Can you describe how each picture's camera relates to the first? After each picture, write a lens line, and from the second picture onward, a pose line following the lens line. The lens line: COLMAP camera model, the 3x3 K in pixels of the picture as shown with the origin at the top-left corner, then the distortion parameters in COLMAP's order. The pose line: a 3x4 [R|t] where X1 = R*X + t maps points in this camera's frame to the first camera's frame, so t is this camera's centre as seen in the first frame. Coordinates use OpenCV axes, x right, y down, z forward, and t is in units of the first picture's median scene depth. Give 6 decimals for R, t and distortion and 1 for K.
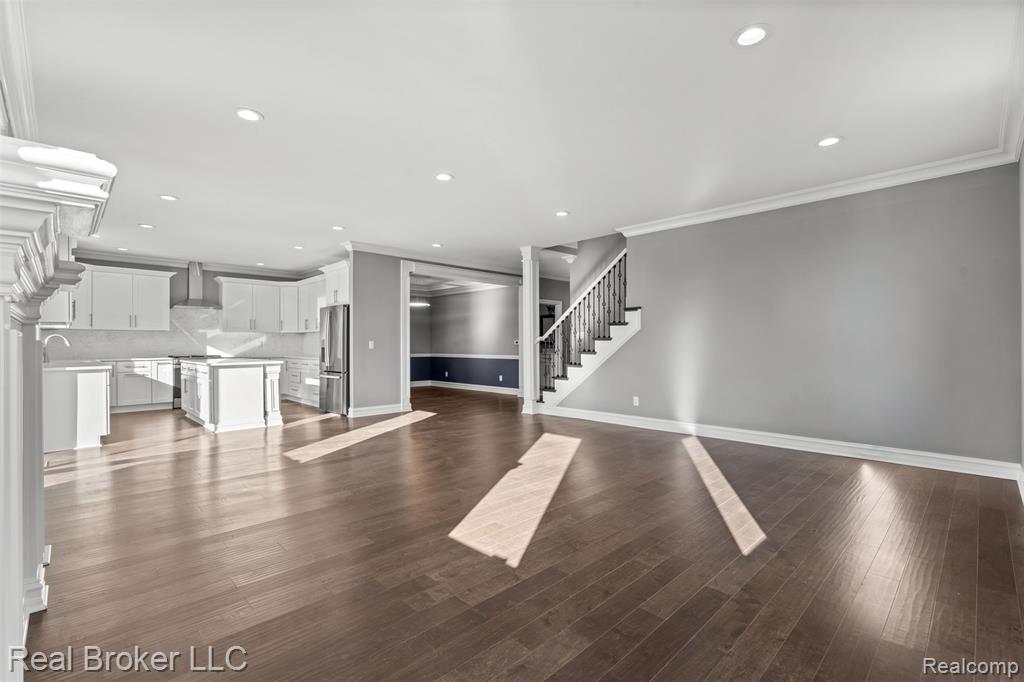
lens RADIAL K [[463.6, 0, 507.8], [0, 463.6, 341.6], [0, 0, 1]] dist [-0.002395, 0.002468]
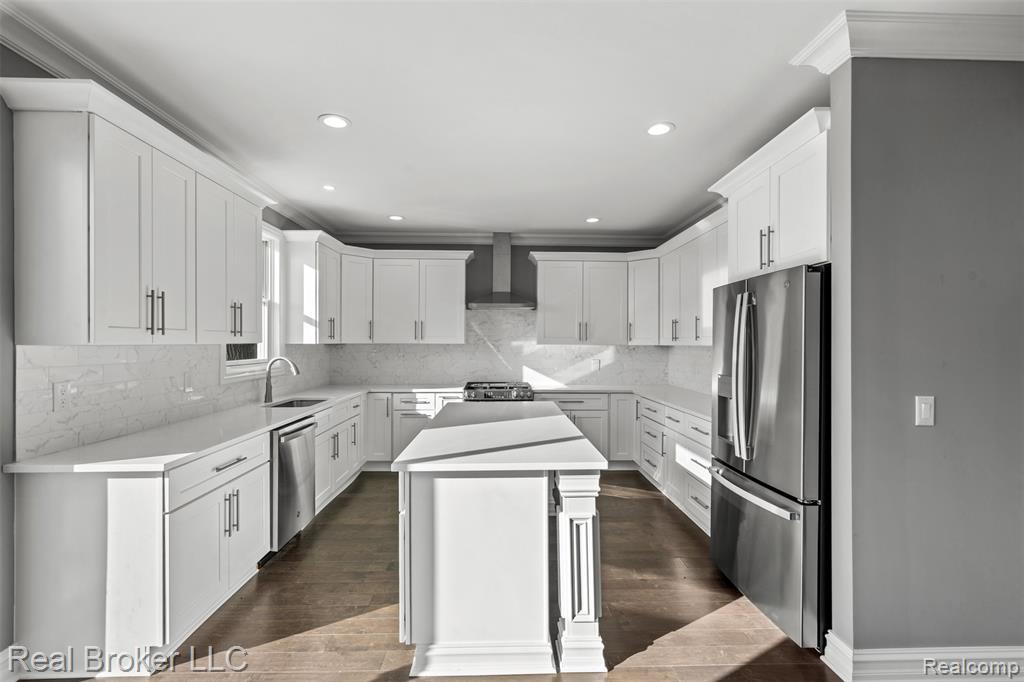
lens RADIAL K [[463.6, 0, 513.0], [0, 463.6, 345.8], [0, 0, 1]] dist [-0.002395, 0.002468]
pose [[0.742788, 0.008121, -0.669477, -0.259893], [-0.001715, 0.999946, 0.010228, -0.028126], [0.669524, -0.006449, 0.742762, 0.580284]]
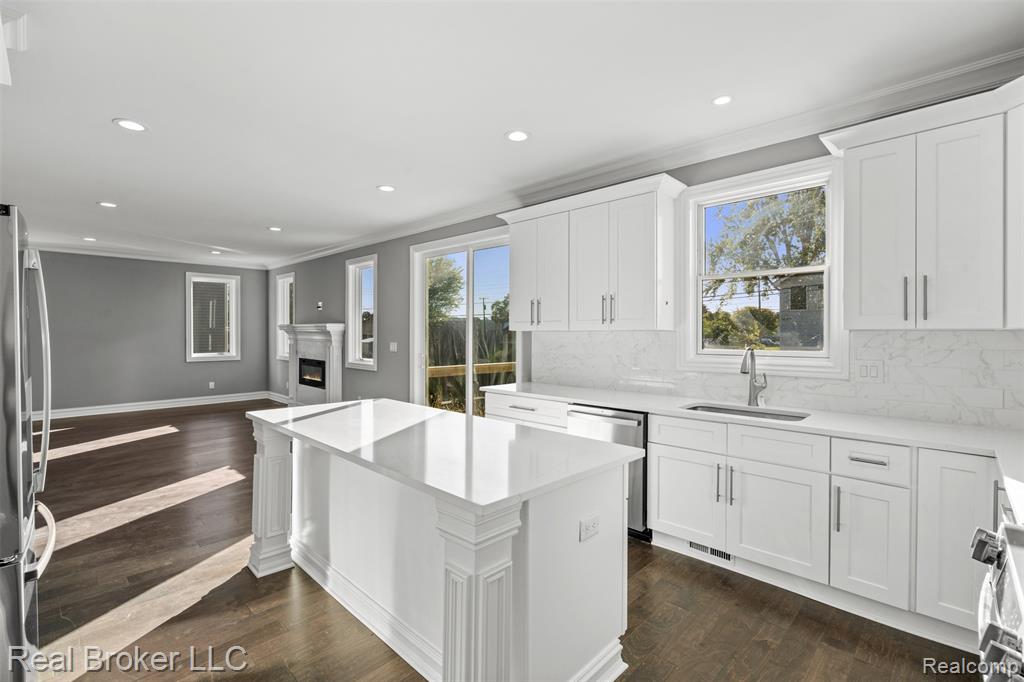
lens RADIAL K [[463.6, 0, 508.9], [0, 463.6, 333.7], [0, 0, 1]] dist [-0.002395, 0.002468]
pose [[-0.999469, 0.003243, -0.032418, -0.552990], [0.003289, 0.999994, -0.001356, -0.022345], [0.032414, -0.001462, -0.999473, 1.115124]]
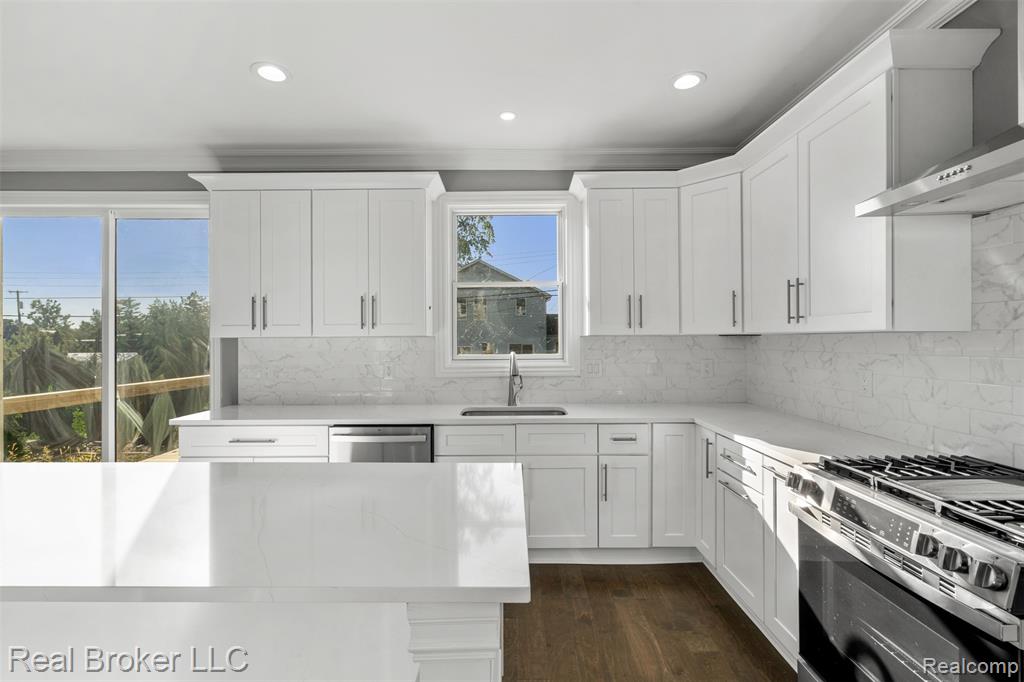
lens RADIAL K [[463.6, 0, 504.9], [0, 463.6, 338.6], [0, 0, 1]] dist [-0.002395, 0.002468]
pose [[-0.700223, 0.006914, -0.713891, -0.470666], [0.010646, 0.999943, -0.000758, -0.022515], [0.713845, -0.008131, -0.700256, 1.032704]]
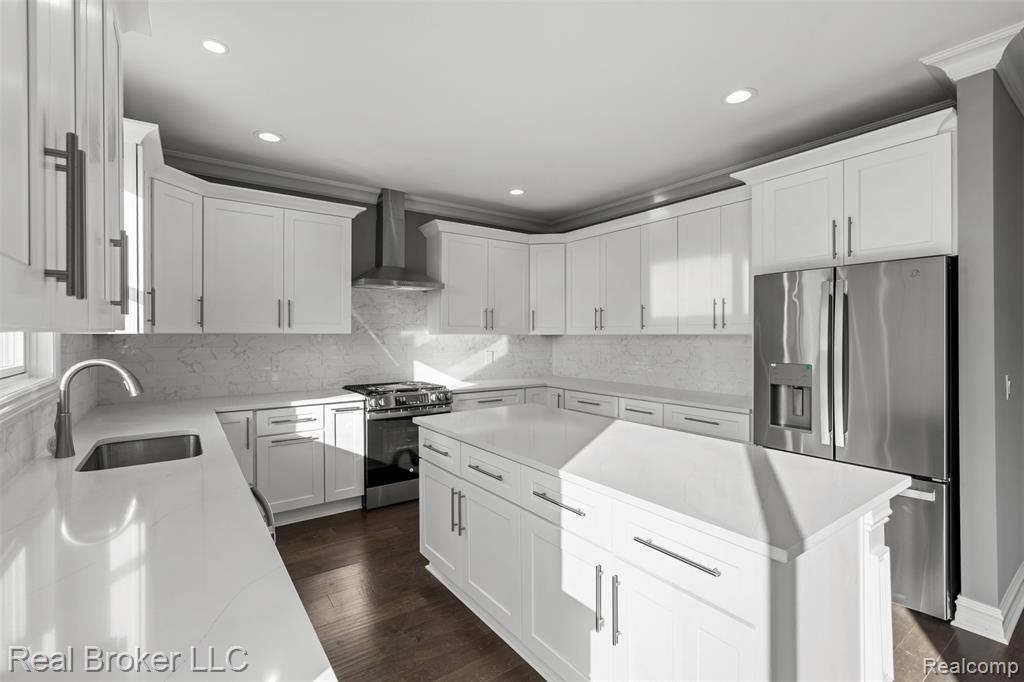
lens RADIAL K [[463.6, 0, 507.5], [0, 463.6, 337.0], [0, 0, 1]] dist [-0.002395, 0.002468]
pose [[0.988464, 0.002858, -0.151429, -0.512859], [-0.001400, 0.999952, 0.009735, -0.025489], [0.151449, -0.009411, 0.988420, 0.573211]]
